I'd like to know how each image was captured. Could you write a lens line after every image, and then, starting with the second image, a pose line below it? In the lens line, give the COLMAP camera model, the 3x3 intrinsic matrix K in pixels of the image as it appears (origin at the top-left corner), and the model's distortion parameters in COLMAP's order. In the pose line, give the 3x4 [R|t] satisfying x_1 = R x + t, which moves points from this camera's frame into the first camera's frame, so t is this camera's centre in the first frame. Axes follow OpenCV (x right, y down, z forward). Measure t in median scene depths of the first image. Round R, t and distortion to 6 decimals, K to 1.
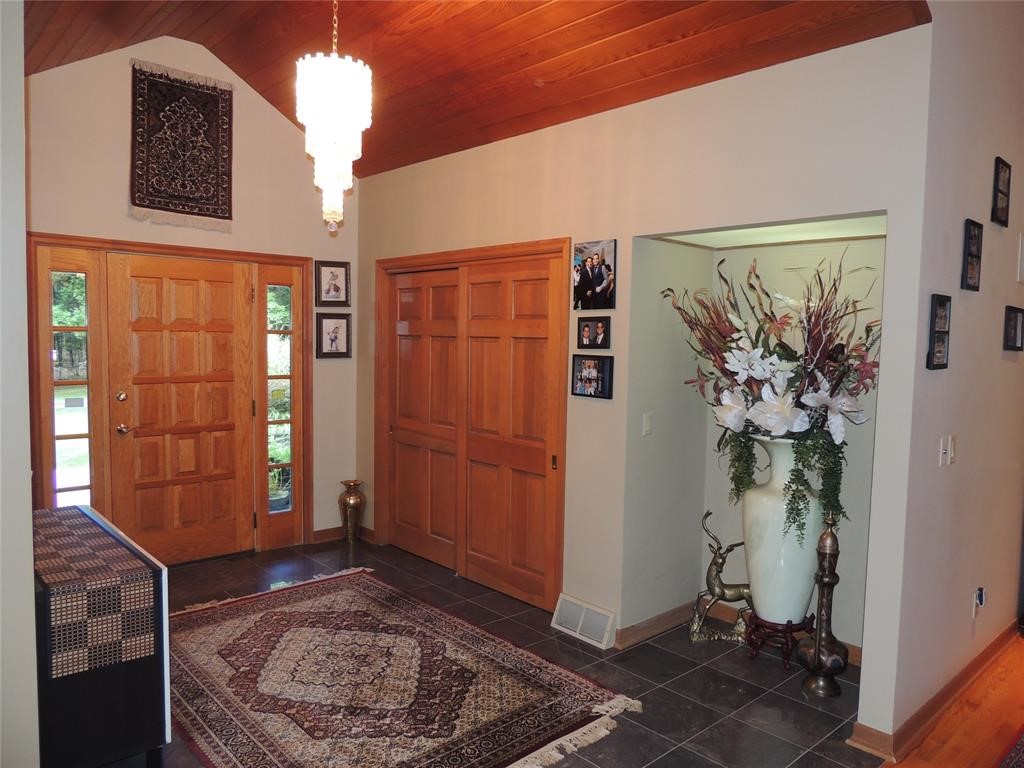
lens RADIAL K [[729.0, 0, 515.9], [0, 729.0, 385.9], [0, 0, 1]] dist [-0.011631, 0.012503]
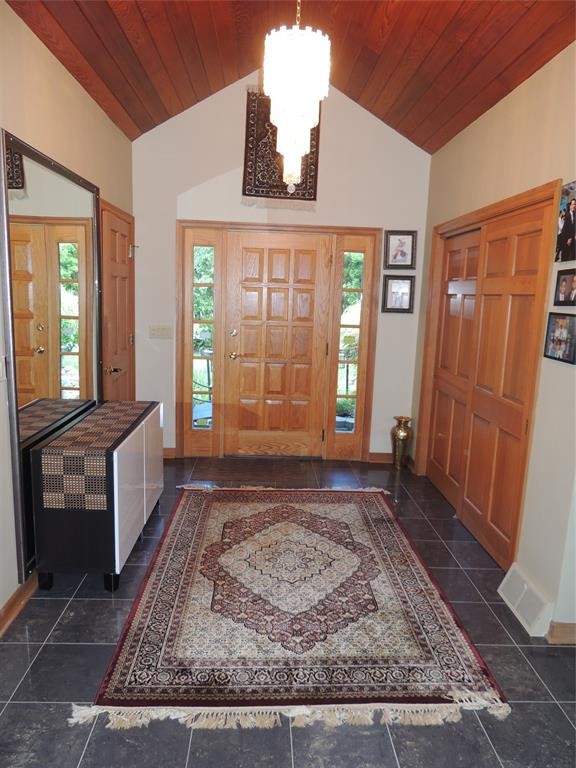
lens RADIAL K [[546.8, 0, 288.0], [0, 546.8, 384.7], [0, 0, 1]] dist [-0.011631, 0.012503]
pose [[0.768405, 0.115004, -0.629546, 0.256775], [-0.065775, 0.992703, 0.101062, -0.001093], [0.636575, -0.036248, 0.770362, 0.261269]]
